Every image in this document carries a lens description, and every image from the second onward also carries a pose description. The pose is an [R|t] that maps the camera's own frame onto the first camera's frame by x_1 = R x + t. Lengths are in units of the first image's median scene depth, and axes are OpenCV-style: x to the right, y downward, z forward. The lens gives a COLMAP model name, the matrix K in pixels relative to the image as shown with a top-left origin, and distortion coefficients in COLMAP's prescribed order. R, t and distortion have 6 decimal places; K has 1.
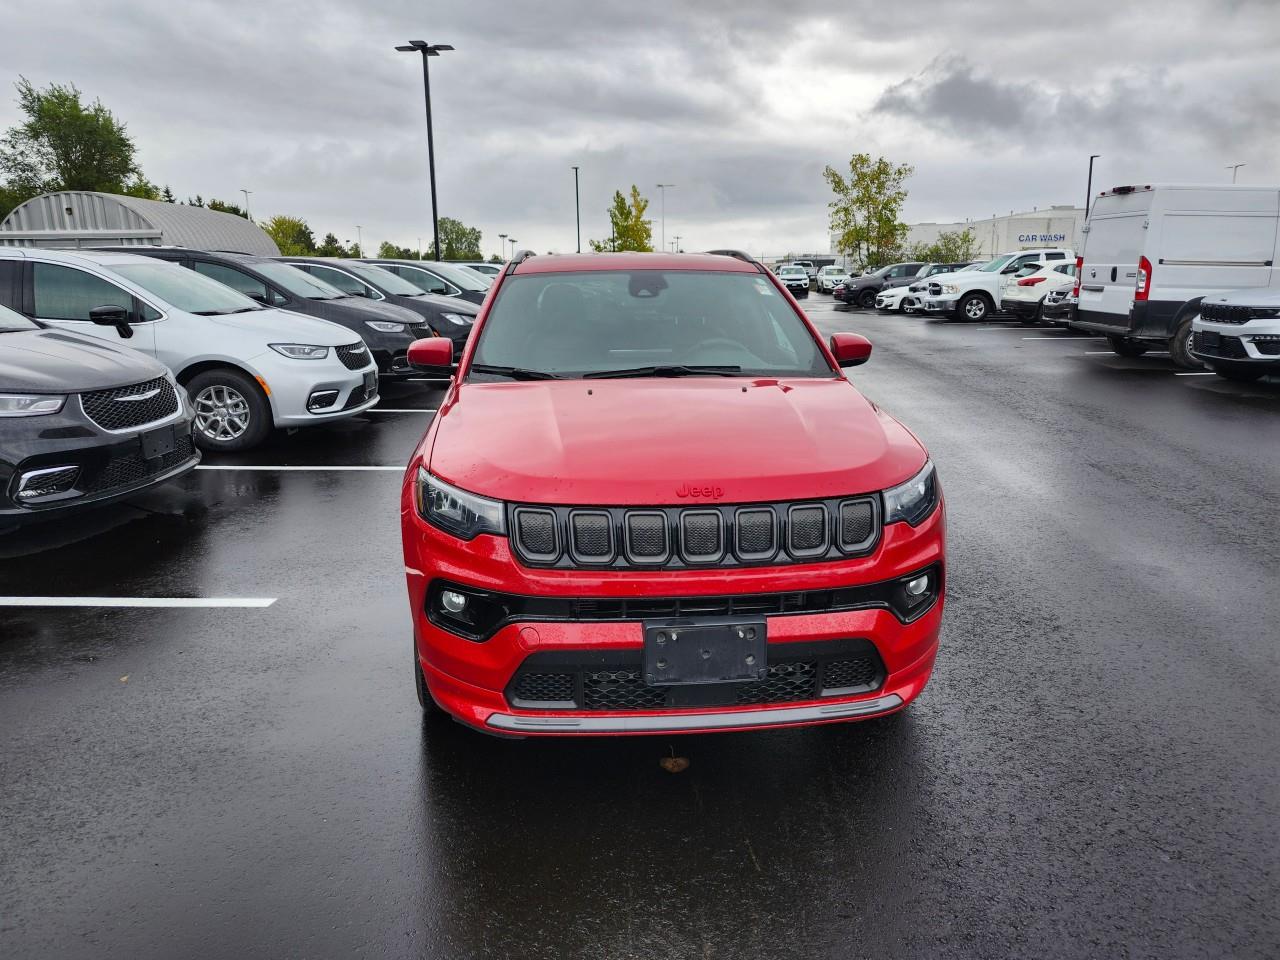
lens RADIAL K [[929.5, 0, 608.4], [0, 929.5, 476.3], [0, 0, 1]] dist [0.036490, -0.064460]
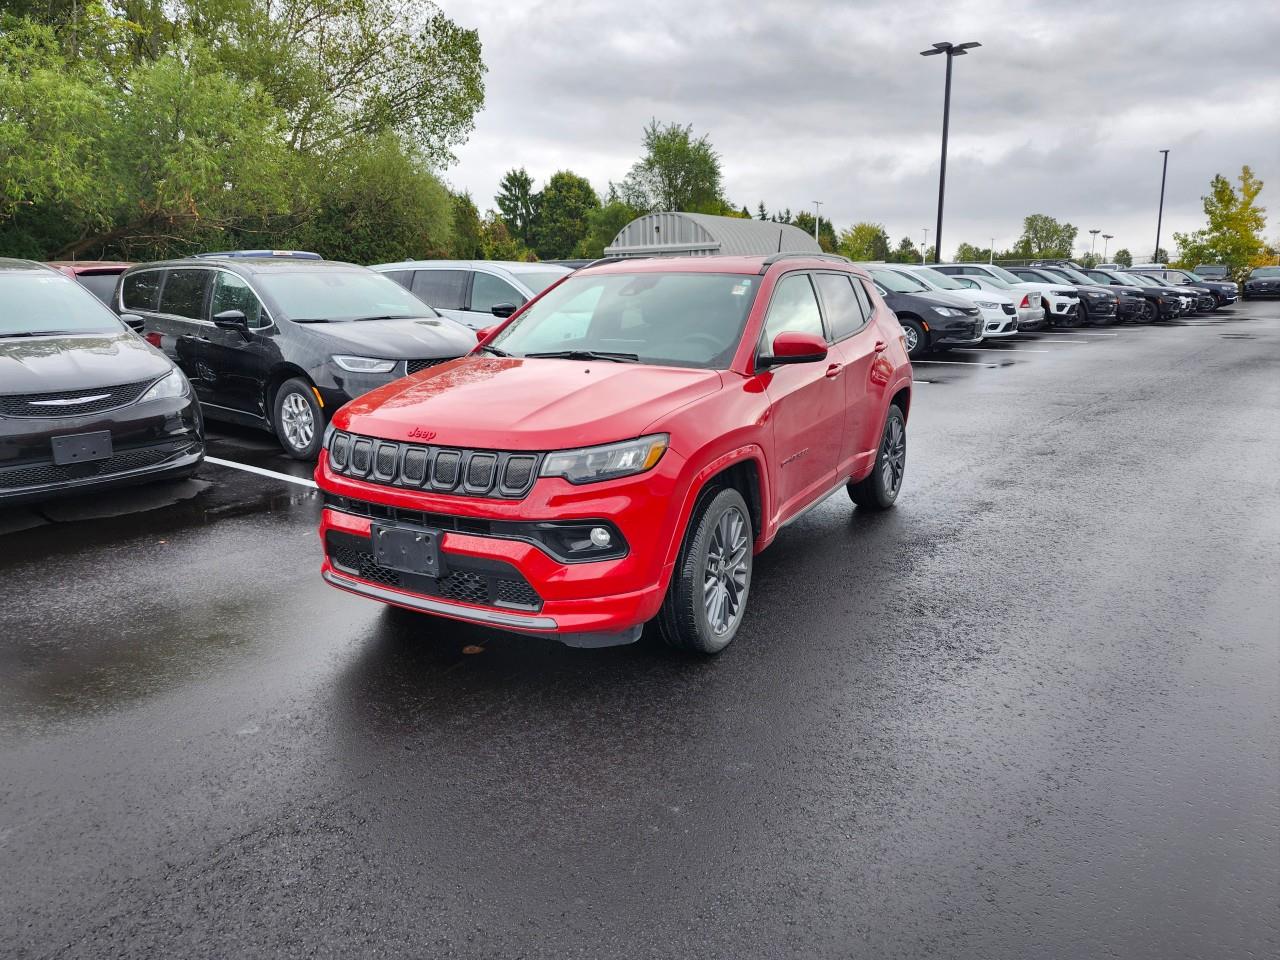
lens RADIAL K [[929.5, 0, 608.4], [0, 929.5, 476.3], [0, 0, 1]] dist [0.036490, -0.064460]
pose [[0.779698, 0.117295, -0.615071, 0.161148], [-0.119528, 0.992116, 0.037678, -0.000922], [0.614641, 0.044140, 0.787571, 0.011957]]
